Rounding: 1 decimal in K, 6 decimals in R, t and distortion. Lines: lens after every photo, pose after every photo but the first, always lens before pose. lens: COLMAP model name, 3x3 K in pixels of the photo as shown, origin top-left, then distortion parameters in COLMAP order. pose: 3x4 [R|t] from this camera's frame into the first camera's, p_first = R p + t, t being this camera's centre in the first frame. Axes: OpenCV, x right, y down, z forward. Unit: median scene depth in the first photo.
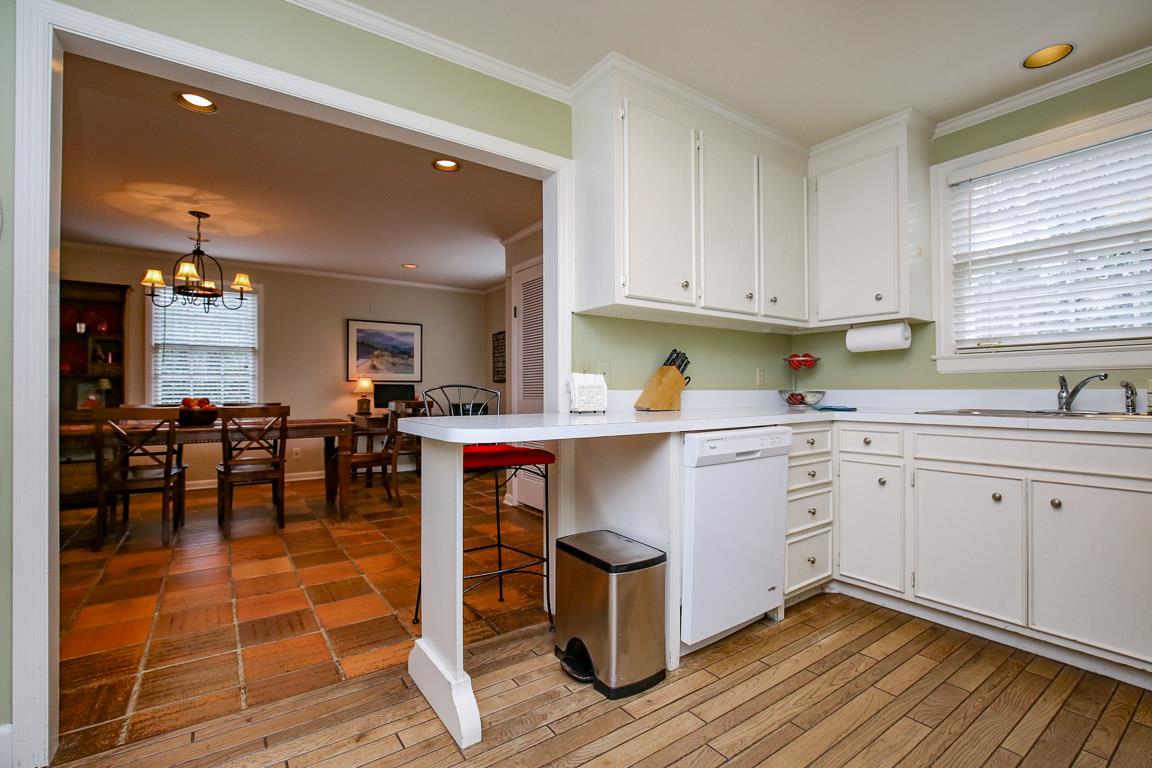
lens RADIAL K [[514.5, 0, 571.4], [0, 514.5, 387.0], [0, 0, 1]] dist [-0.015671, -0.000242]
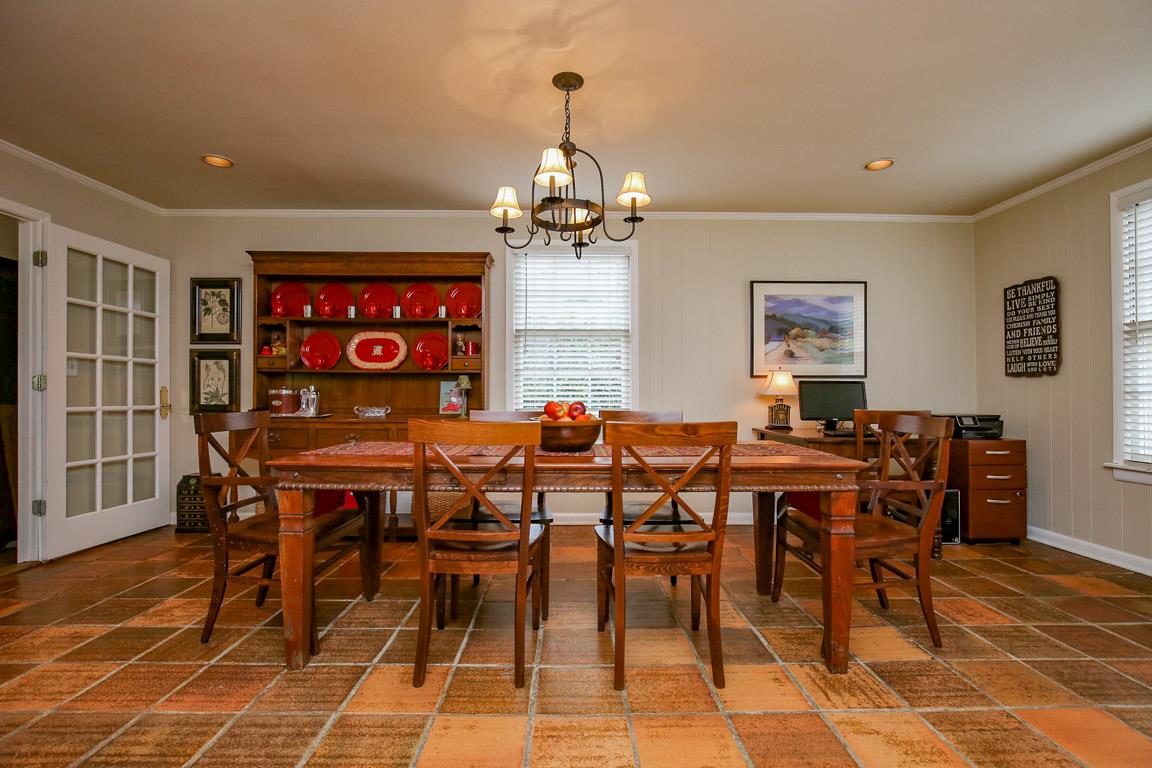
lens RADIAL K [[514.5, 0, 575.9], [0, 514.5, 388.6], [0, 0, 1]] dist [-0.015671, -0.000242]
pose [[0.830145, -0.002076, -0.557544, -0.330889], [0.001519, 0.999998, -0.001461, 0.005174], [0.557546, 0.000365, 0.830146, 0.432280]]
